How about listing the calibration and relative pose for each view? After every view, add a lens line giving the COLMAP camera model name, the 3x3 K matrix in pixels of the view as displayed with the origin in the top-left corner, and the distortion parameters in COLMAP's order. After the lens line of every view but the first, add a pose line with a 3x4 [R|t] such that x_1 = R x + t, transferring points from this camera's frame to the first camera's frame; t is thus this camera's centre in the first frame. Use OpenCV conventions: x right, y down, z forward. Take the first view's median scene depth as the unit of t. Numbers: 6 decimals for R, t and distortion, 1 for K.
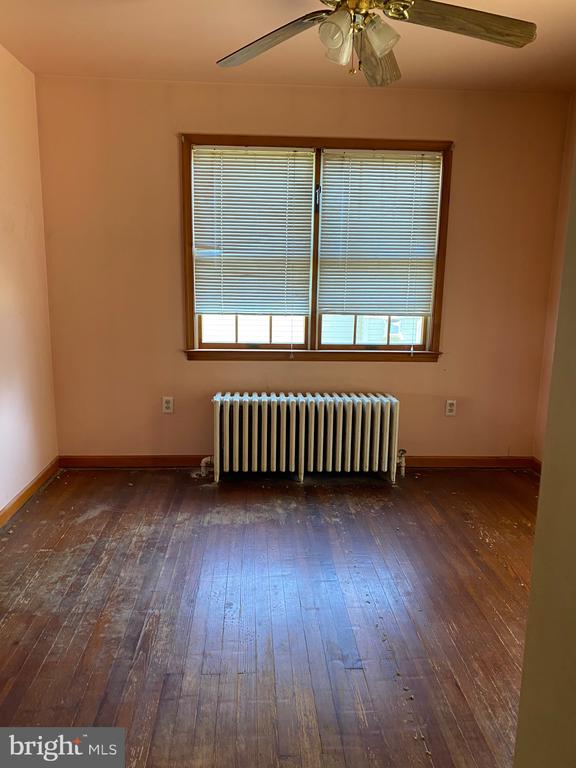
lens RADIAL K [[587.2, 0, 282.4], [0, 587.2, 383.3], [0, 0, 1]] dist [0.063397, -0.119868]
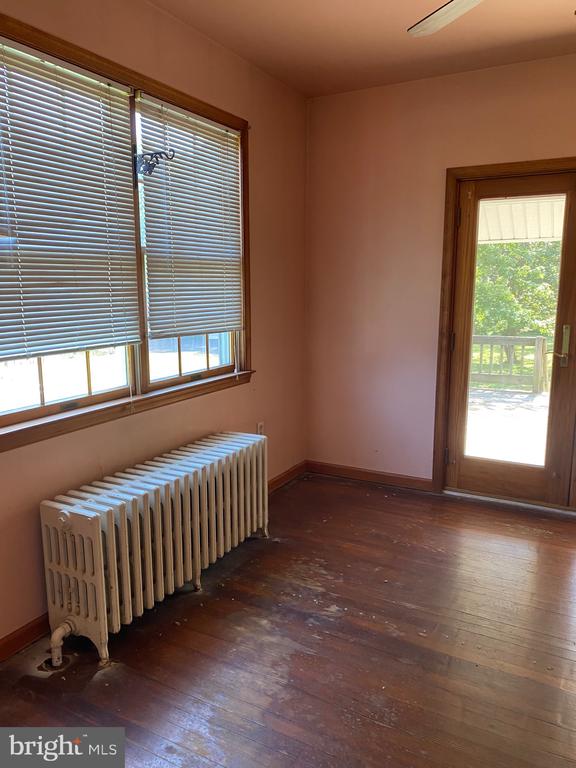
lens RADIAL K [[587.2, 0, 282.4], [0, 587.2, 383.3], [0, 0, 1]] dist [0.063397, -0.119868]
pose [[0.520697, -0.162294, 0.838174, -0.436601], [0.170289, 0.981781, 0.084312, -0.101331], [-0.836586, 0.098831, 0.538847, 0.522835]]
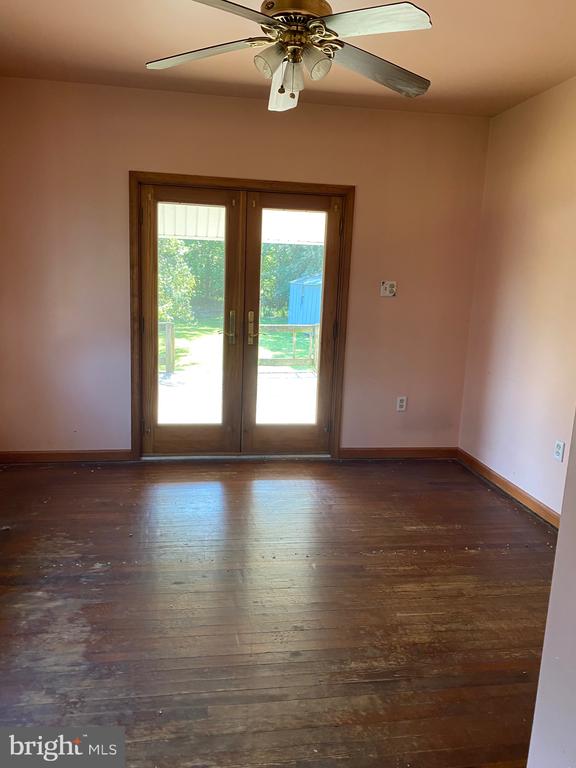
lens RADIAL K [[587.2, 0, 282.4], [0, 587.2, 383.3], [0, 0, 1]] dist [0.063397, -0.119868]
pose [[-0.110305, -0.196059, 0.974368, -0.579517], [0.147189, 0.966318, 0.211102, -0.126397], [-0.982939, 0.166702, -0.077732, 0.643886]]
